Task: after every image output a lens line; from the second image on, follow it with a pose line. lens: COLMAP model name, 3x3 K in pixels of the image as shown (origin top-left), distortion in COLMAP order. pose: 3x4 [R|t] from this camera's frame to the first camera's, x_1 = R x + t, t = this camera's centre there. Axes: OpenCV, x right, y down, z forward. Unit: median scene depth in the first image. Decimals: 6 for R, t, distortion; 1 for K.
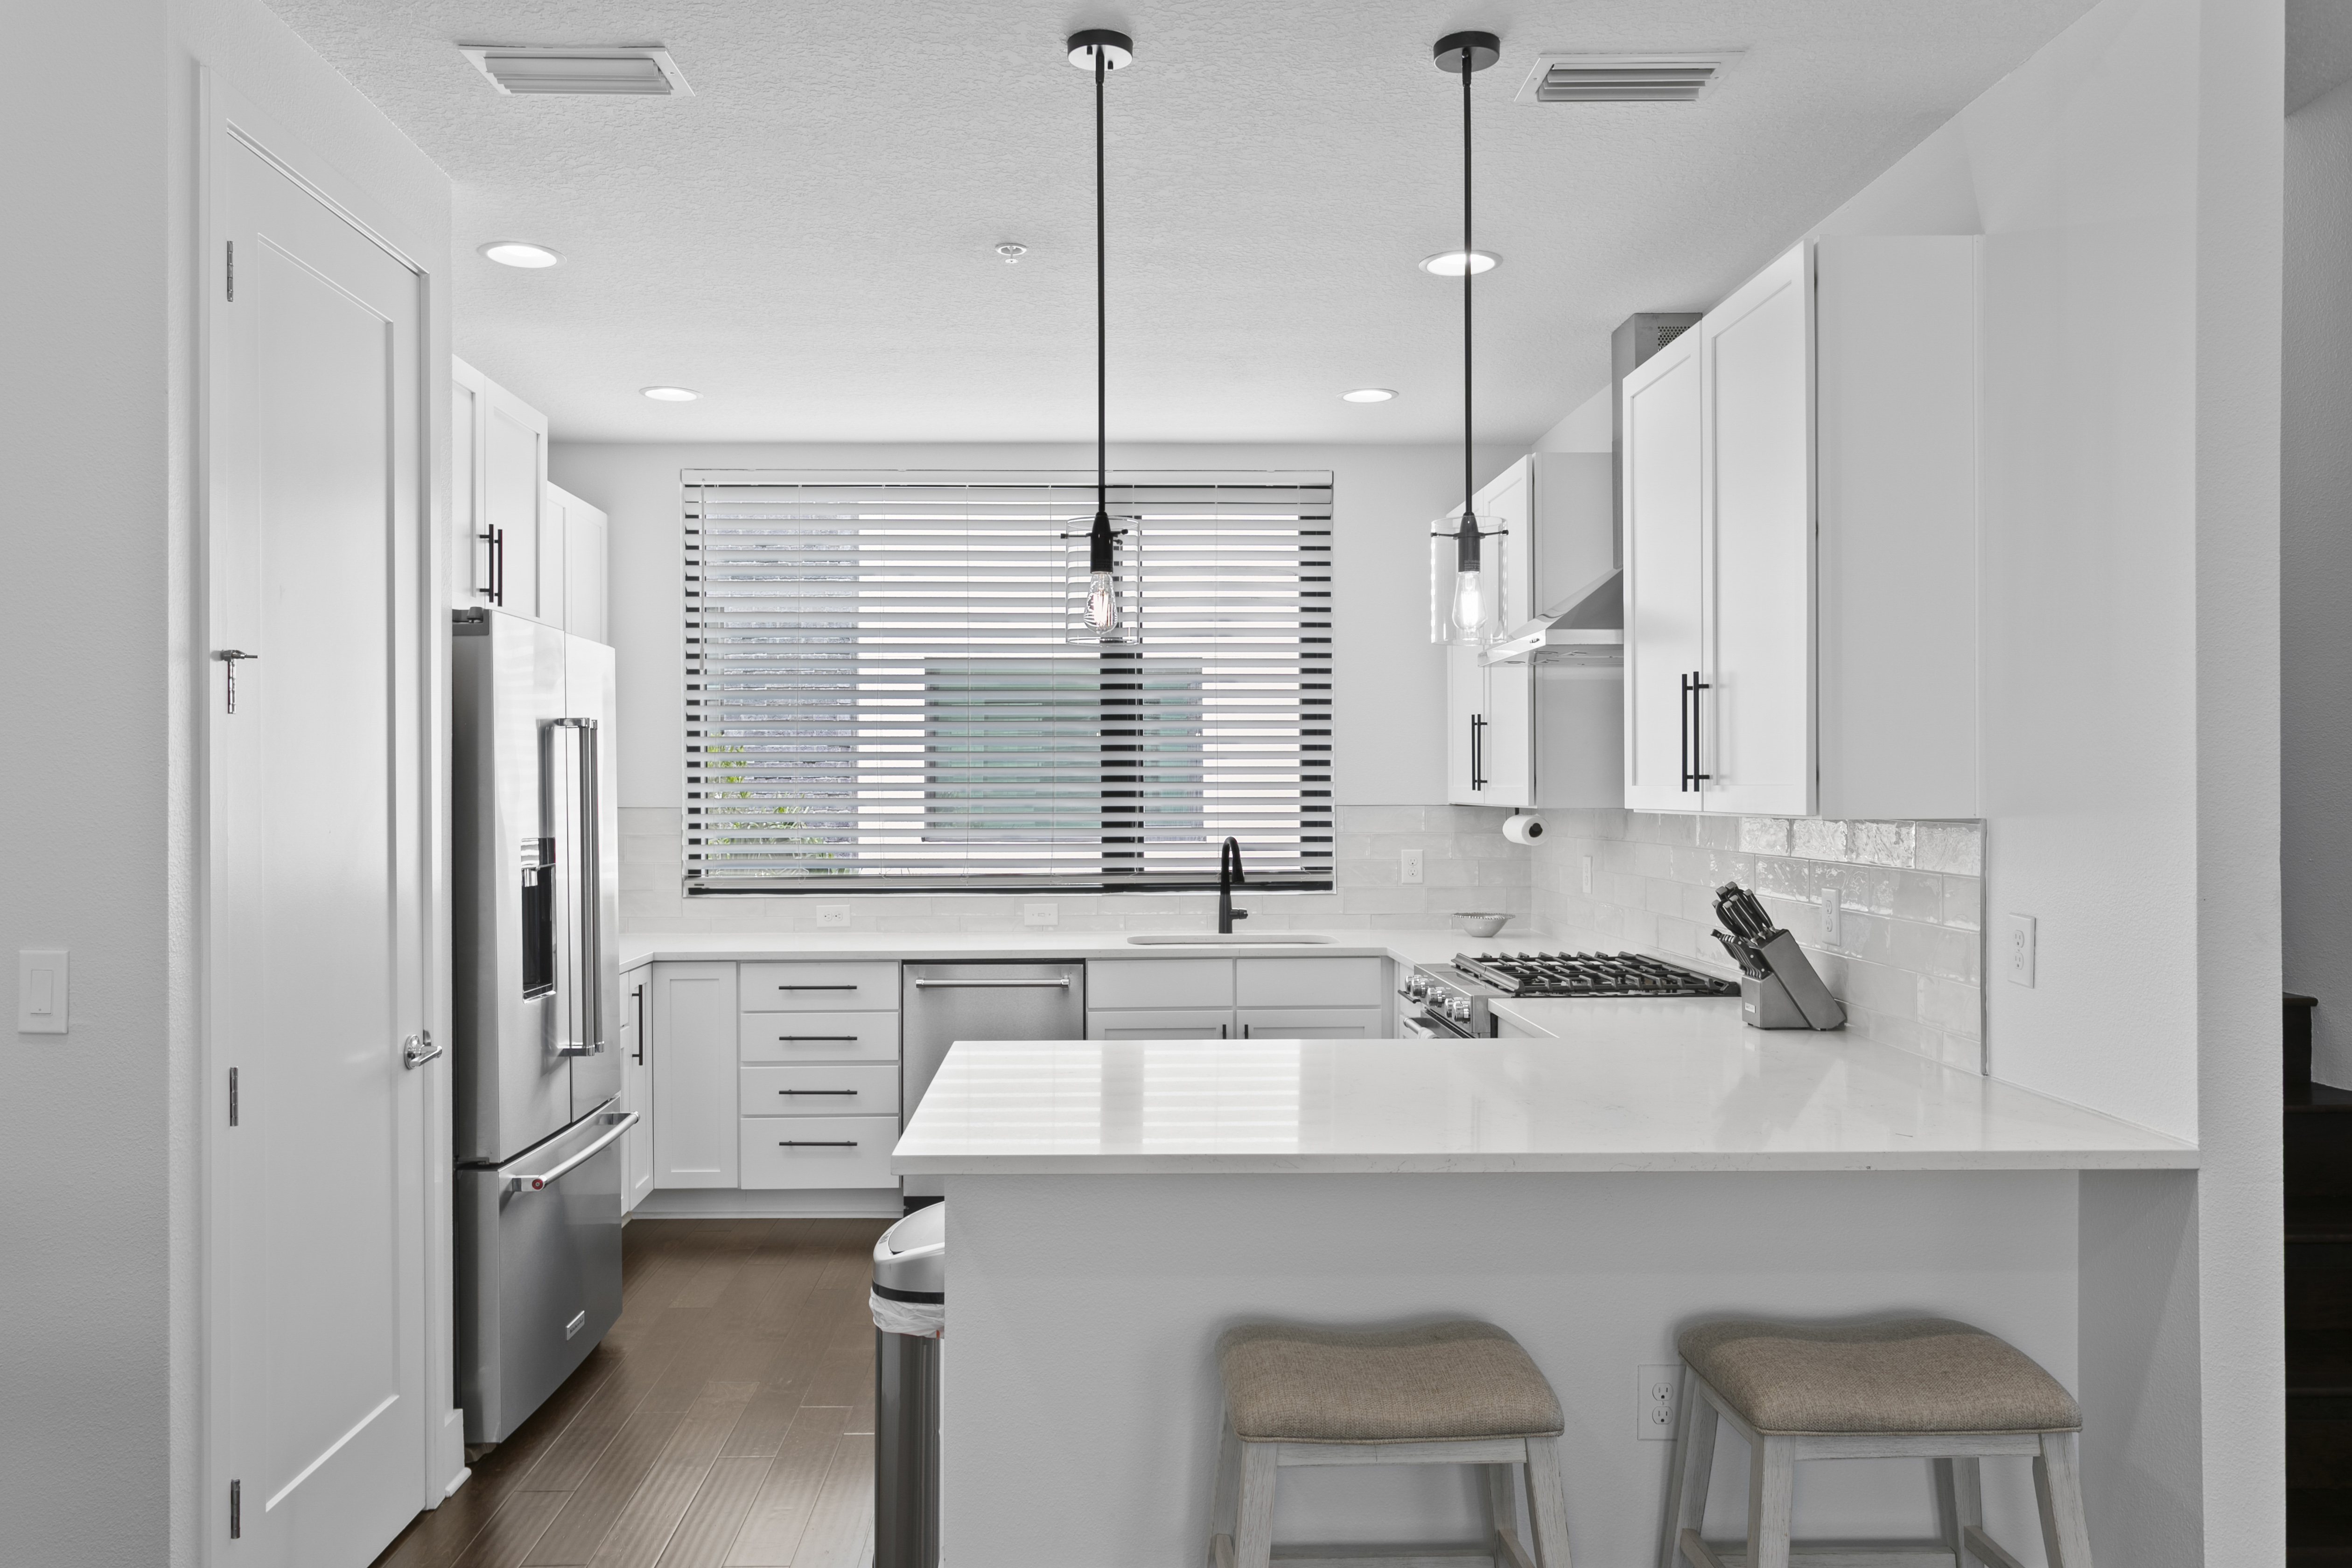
lens RADIAL K [[1778.3, 0, 1133.5], [0, 1778.3, 790.0], [0, 0, 1]] dist [0.008672, -0.005078]
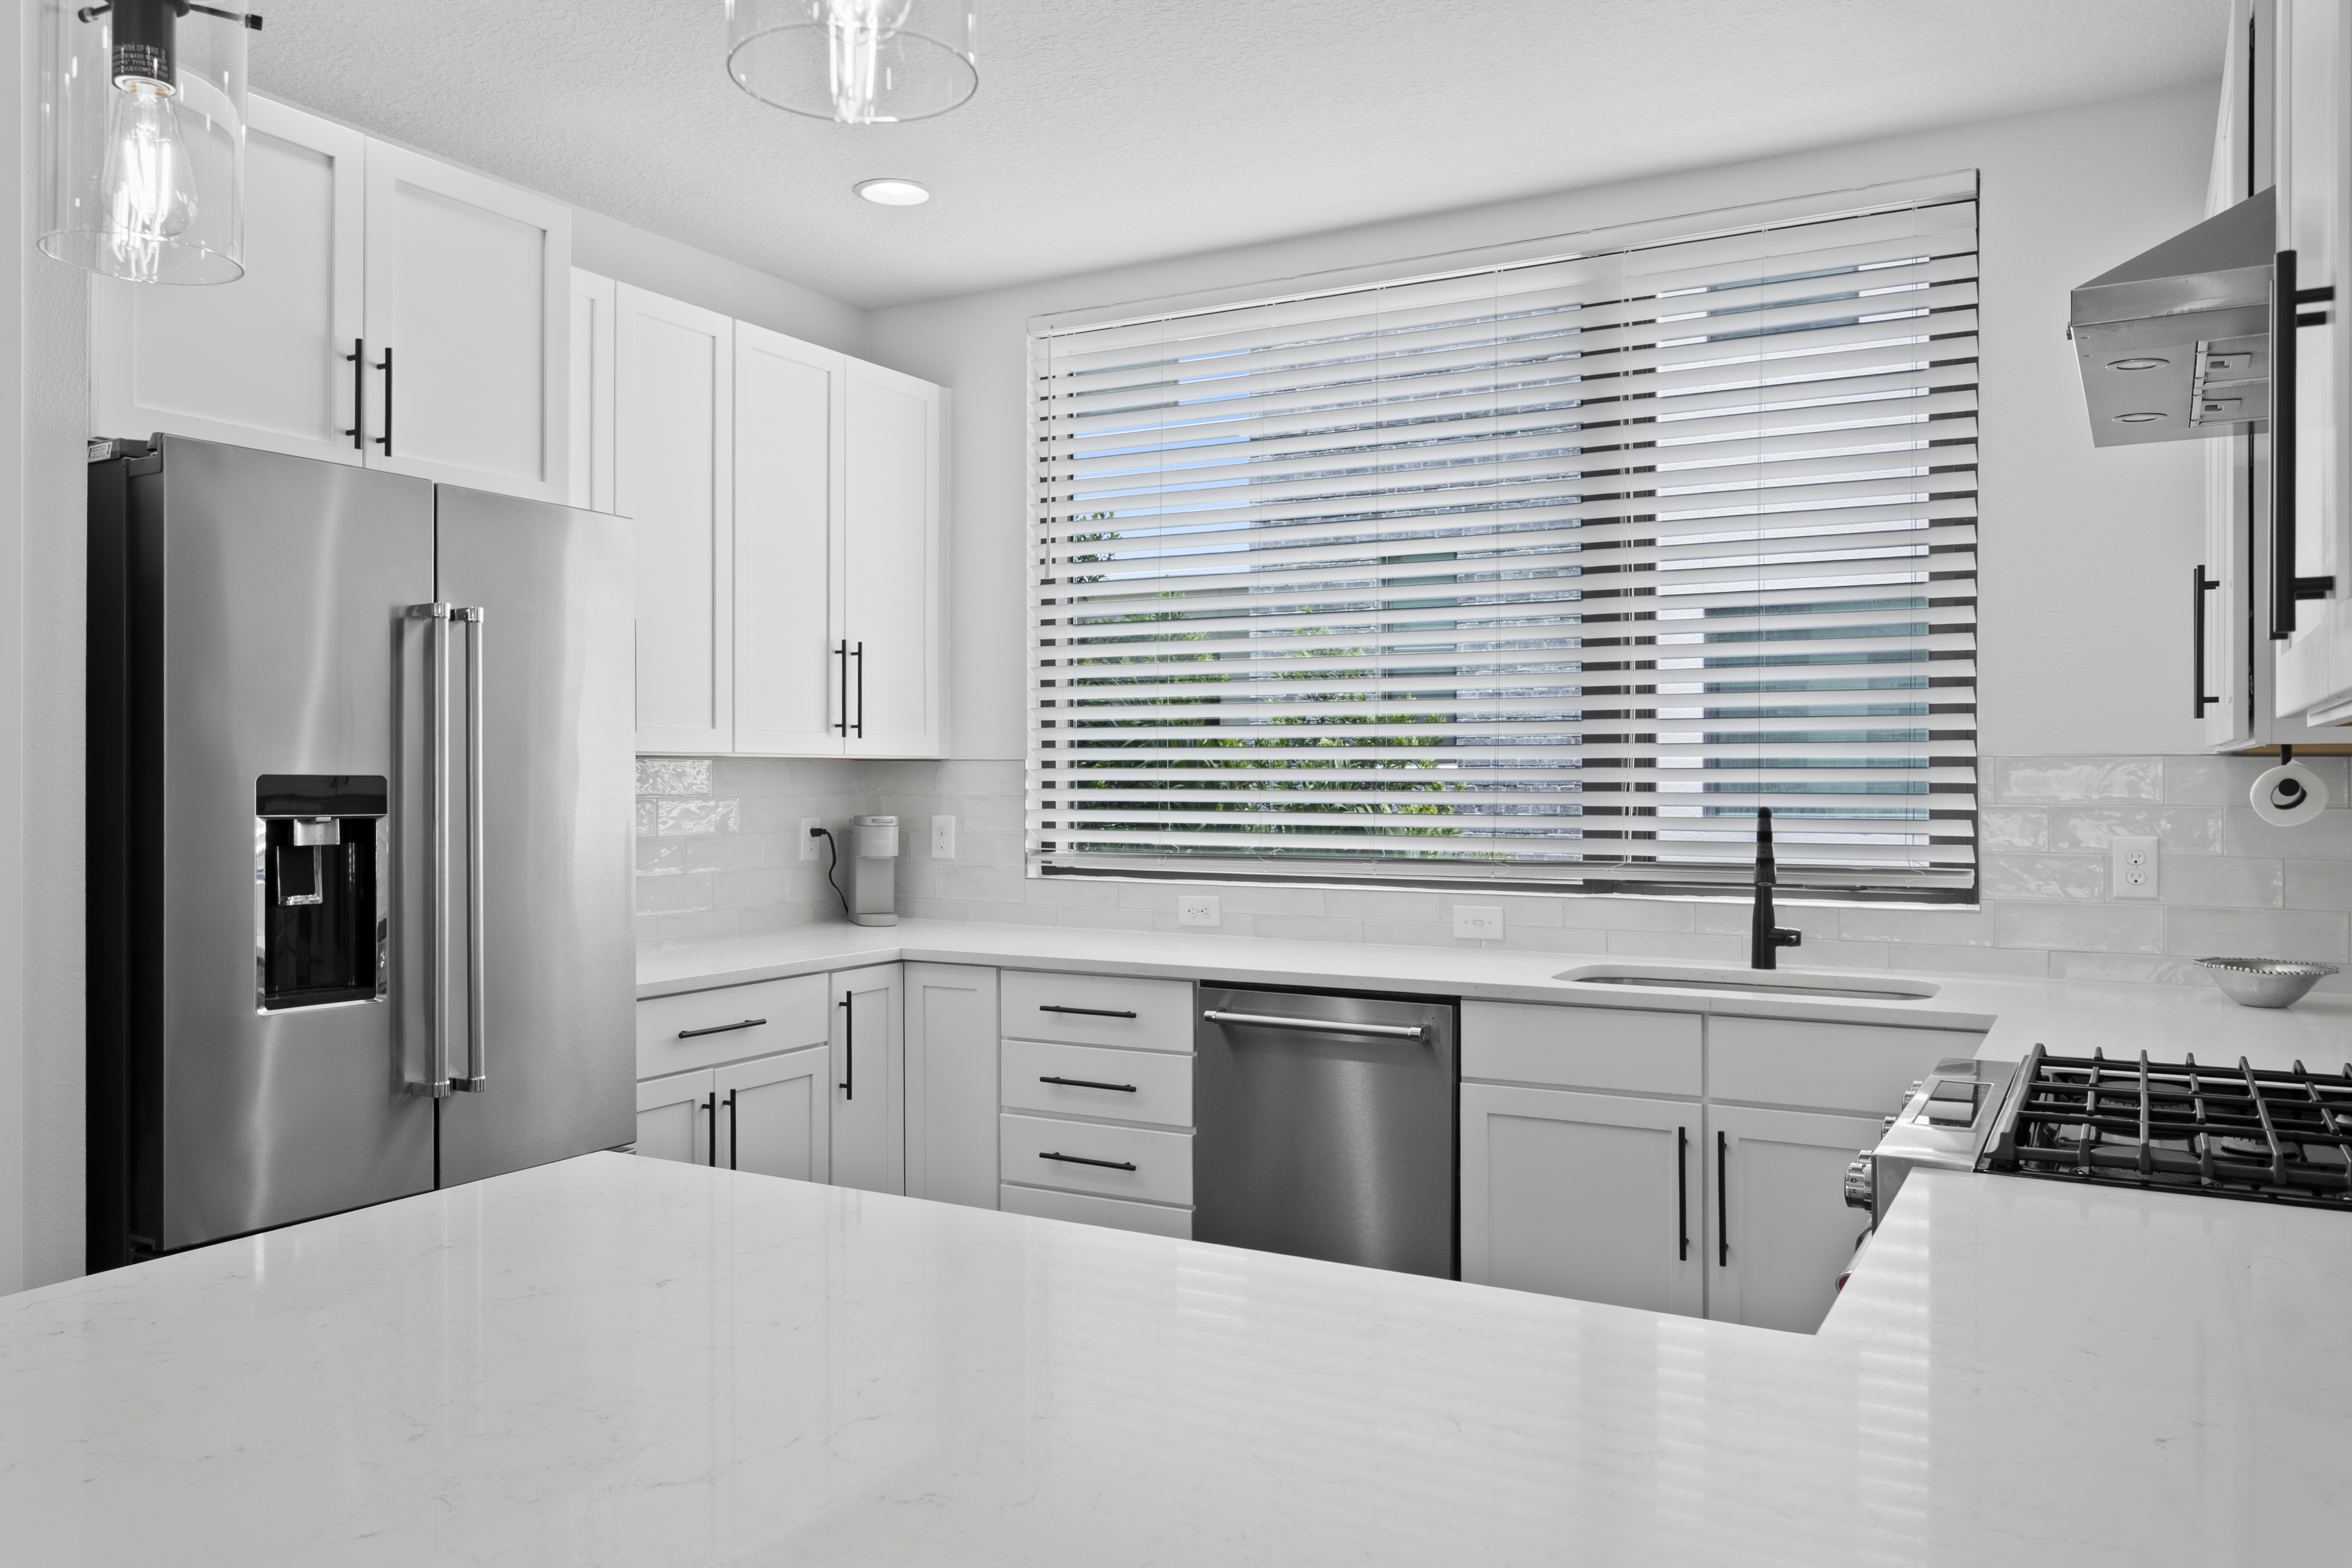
lens RADIAL K [[1785.8, 0, 1135.5], [0, 1785.8, 801.1], [0, 0, 1]] dist [0.017466, -0.001025]
pose [[0.844749, 0.010973, -0.535051, 0.213723], [-0.003356, 0.999879, 0.015207, 0.017433], [0.535153, -0.011051, 0.844683, 0.416912]]
